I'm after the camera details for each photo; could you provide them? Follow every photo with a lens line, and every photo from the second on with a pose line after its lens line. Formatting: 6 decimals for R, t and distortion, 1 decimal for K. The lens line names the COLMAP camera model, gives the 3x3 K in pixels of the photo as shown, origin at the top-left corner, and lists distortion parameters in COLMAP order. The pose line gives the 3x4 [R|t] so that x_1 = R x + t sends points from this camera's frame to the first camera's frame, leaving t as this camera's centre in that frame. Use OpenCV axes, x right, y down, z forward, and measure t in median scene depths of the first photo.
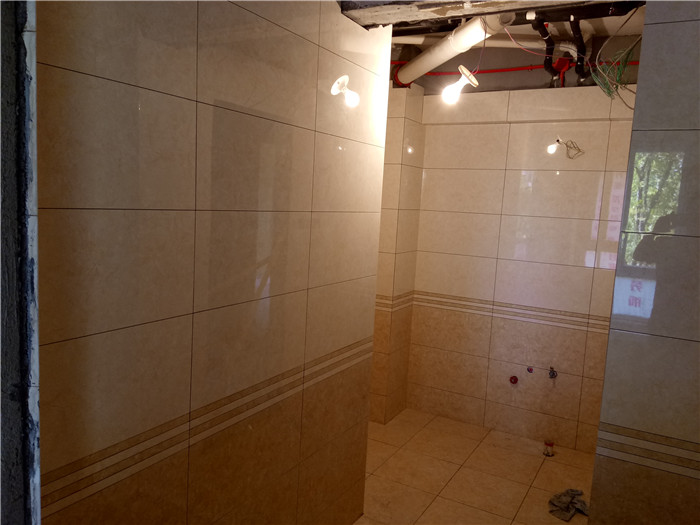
lens RADIAL K [[553.3, 0, 352.1], [0, 553.3, 263.0], [0, 0, 1]] dist [0.134329, -0.184871]
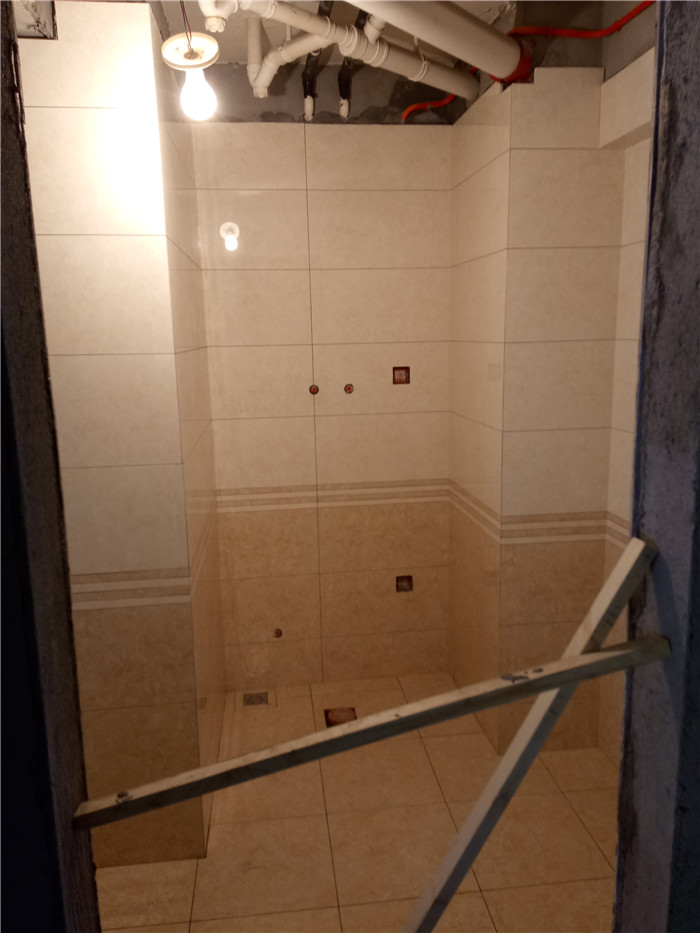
lens RADIAL K [[737.4, 0, 345.3], [0, 737.4, 469.4], [0, 0, 1]] dist [0.134329, -0.184871]
pose [[0.587008, 0.083863, -0.805226, 0.661579], [-0.040283, 0.996414, 0.074408, -0.033166], [0.808578, -0.011242, 0.588281, 0.594700]]
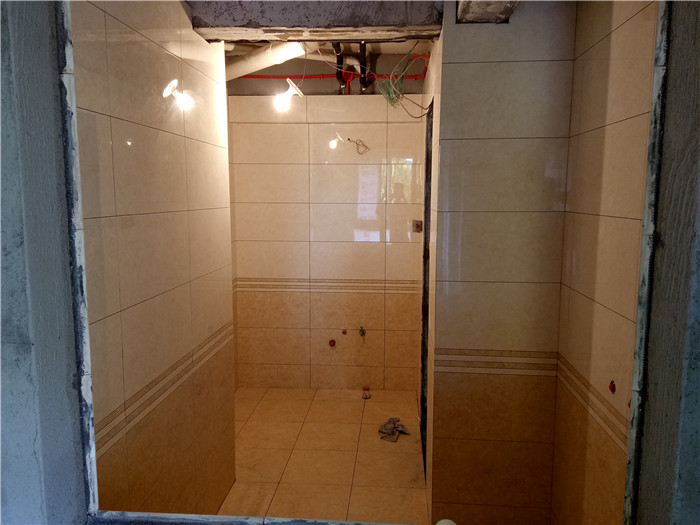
lens RADIAL K [[553.3, 0, 351.8], [0, 553.3, 263.7], [0, 0, 1]] dist [0.134329, -0.184871]
pose [[0.905550, -0.103729, 0.411362, -0.169088], [0.094934, 0.994605, 0.041817, -0.002636], [-0.413480, 0.001185, 0.910512, -0.095955]]
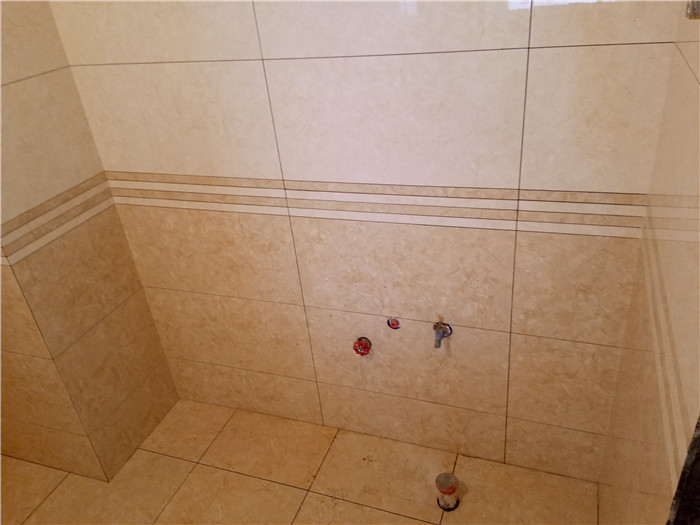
lens RADIAL K [[553.3, 0, 353.4], [0, 553.3, 263.2], [0, 0, 1]] dist [0.134329, -0.184871]
pose [[0.975307, -0.209824, 0.068928, 0.327931], [0.166842, 0.904472, 0.392549, -0.026835], [-0.144709, -0.371356, 0.917145, 0.777006]]
